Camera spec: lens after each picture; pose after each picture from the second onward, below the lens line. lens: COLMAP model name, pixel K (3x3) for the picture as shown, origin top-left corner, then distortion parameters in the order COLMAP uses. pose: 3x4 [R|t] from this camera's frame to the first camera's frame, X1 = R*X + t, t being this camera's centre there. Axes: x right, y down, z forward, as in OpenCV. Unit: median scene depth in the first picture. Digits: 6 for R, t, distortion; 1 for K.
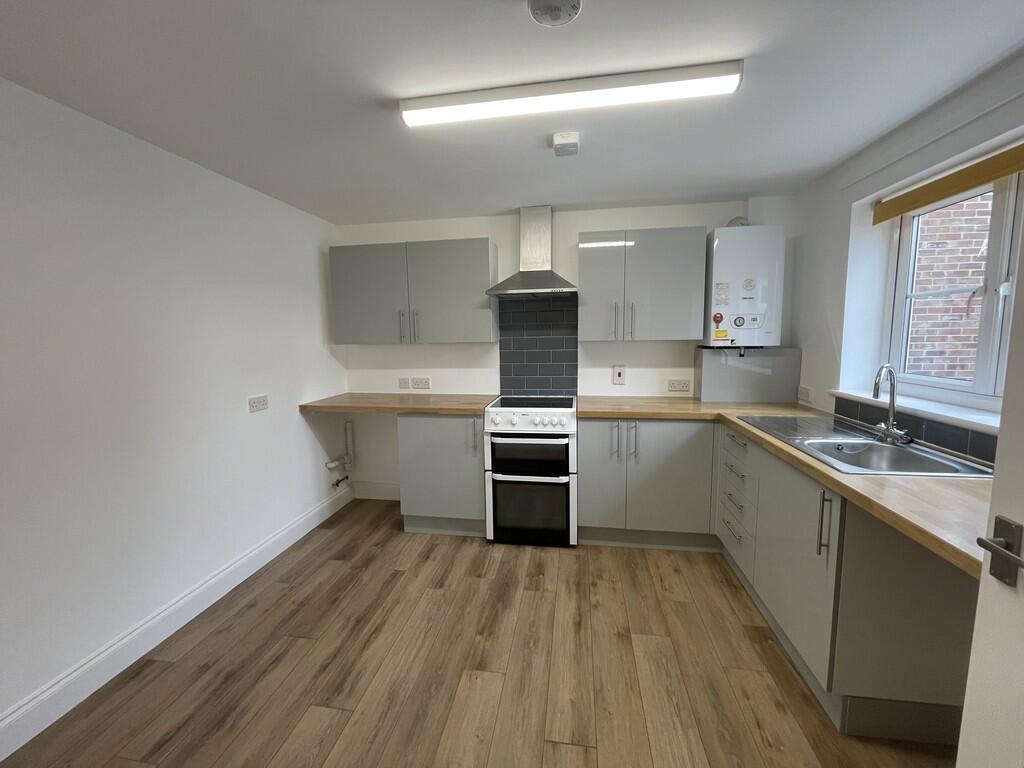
lens RADIAL K [[412.6, 0, 510.3], [0, 412.6, 381.9], [0, 0, 1]] dist [0.003050, 0.000363]
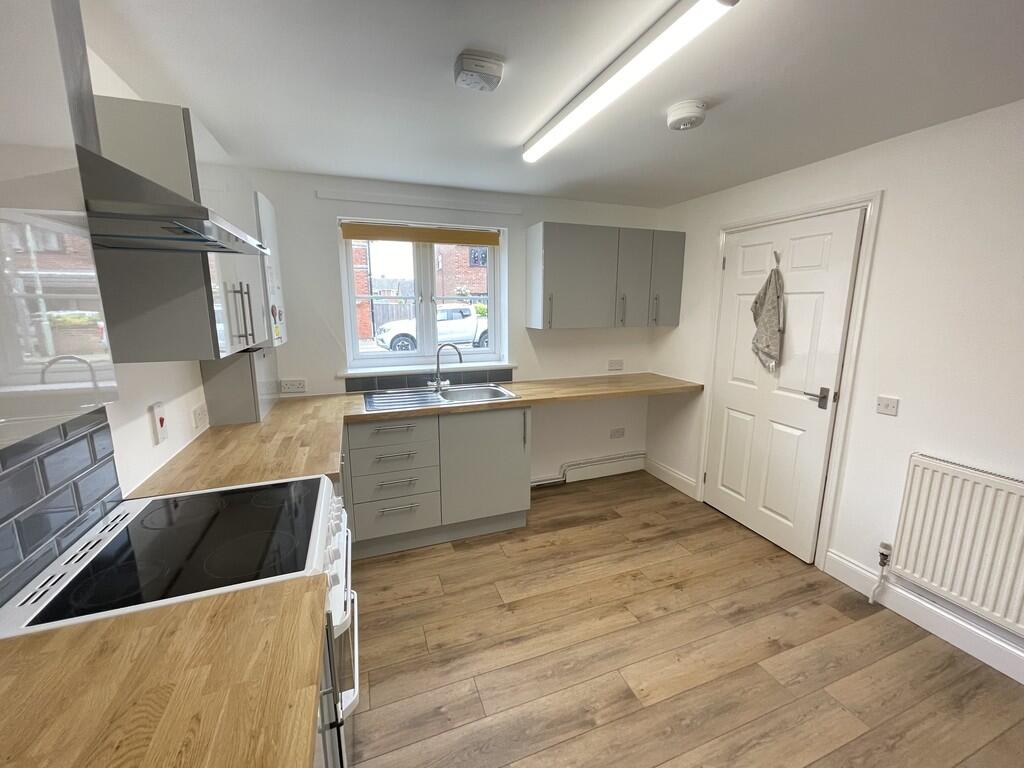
lens RADIAL K [[412.6, 0, 510.0], [0, 412.6, 382.0], [0, 0, 1]] dist [0.003050, 0.000363]
pose [[-0.491317, -0.145502, 0.858741, -0.581791], [0.104634, 0.968947, 0.224040, -0.212445], [-0.864673, 0.199929, -0.460836, 1.384057]]
